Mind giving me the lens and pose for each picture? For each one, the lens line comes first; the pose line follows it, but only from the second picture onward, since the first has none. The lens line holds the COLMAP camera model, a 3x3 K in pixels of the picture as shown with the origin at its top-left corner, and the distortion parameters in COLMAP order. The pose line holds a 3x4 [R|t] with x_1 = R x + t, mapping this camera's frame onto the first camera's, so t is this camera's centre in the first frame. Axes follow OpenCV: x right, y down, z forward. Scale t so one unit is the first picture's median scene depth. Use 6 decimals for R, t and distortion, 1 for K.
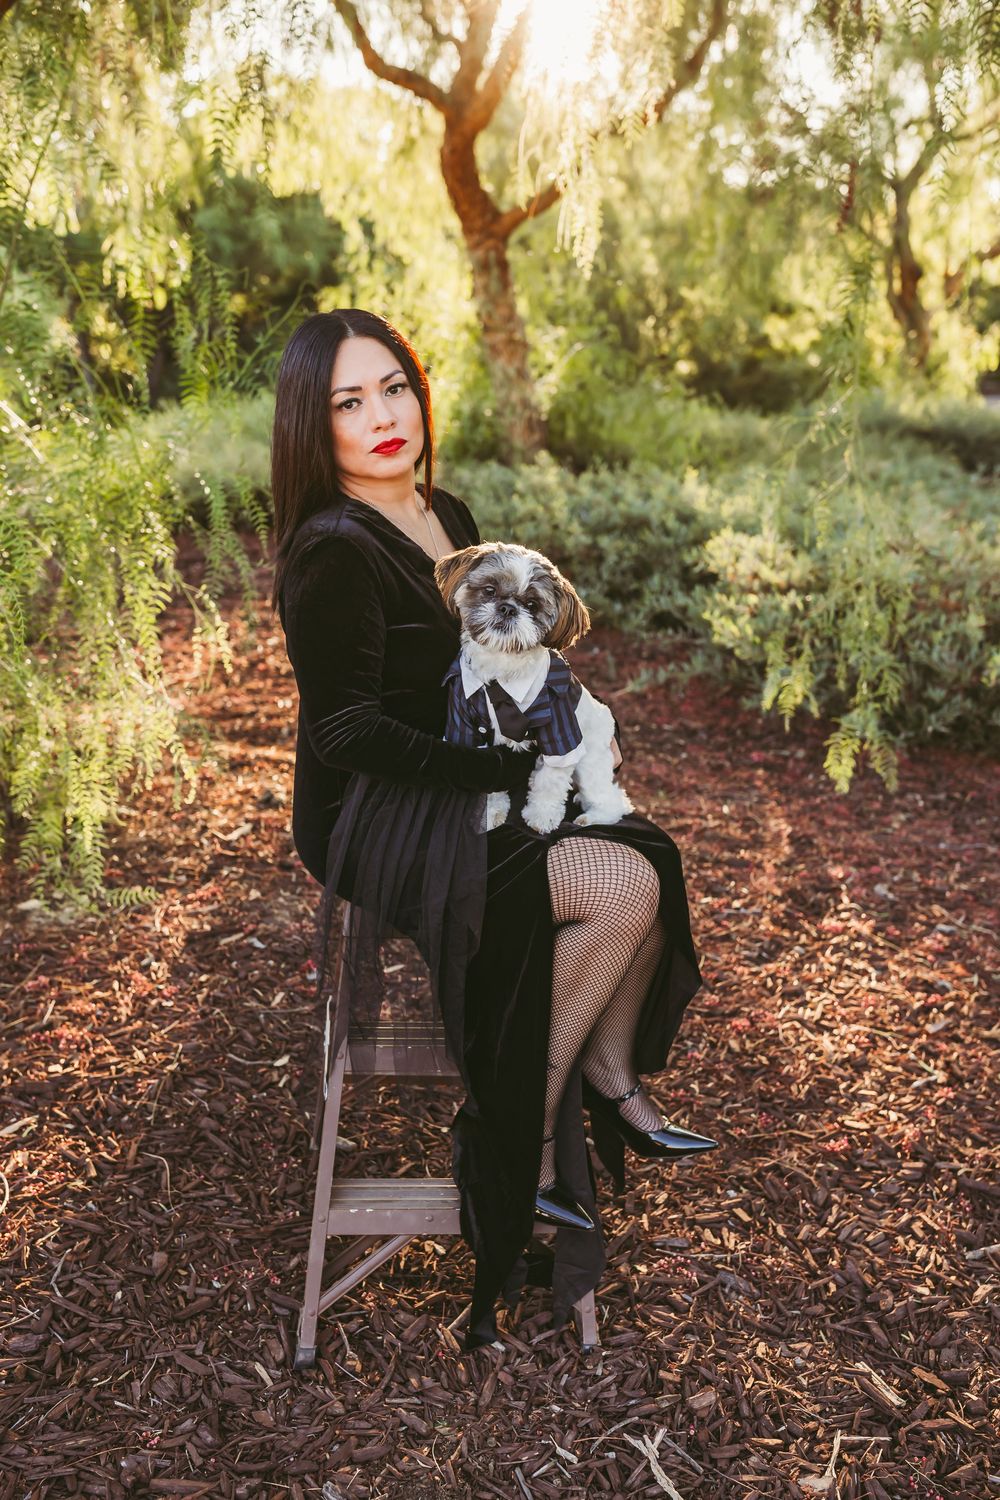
lens RADIAL K [[1417.1, 0, 495.3], [0, 1417.1, 739.6], [0, 0, 1]] dist [0.007928, -0.005079]
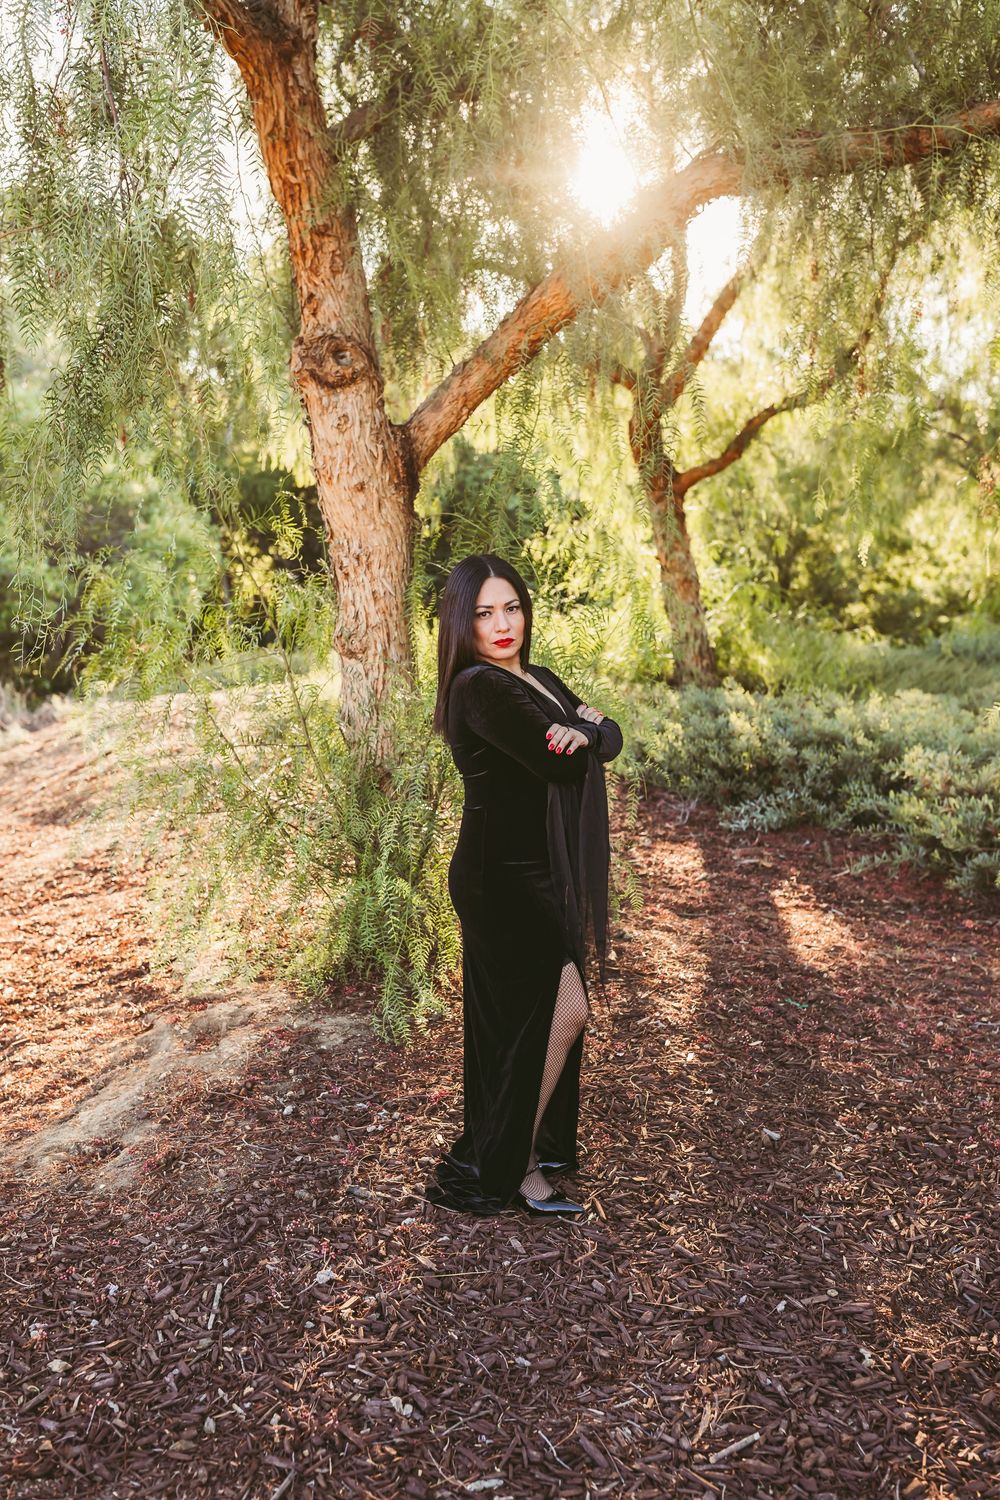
lens RADIAL K [[1420.5, 0, 502.7], [0, 1420.5, 739.6], [0, 0, 1]] dist [0.002978, -0.011283]
pose [[0.998142, 0.020144, -0.057504, -0.246824], [-0.028405, 0.988778, -0.146664, 0.073141], [0.053905, 0.148025, 0.987514, -0.461152]]
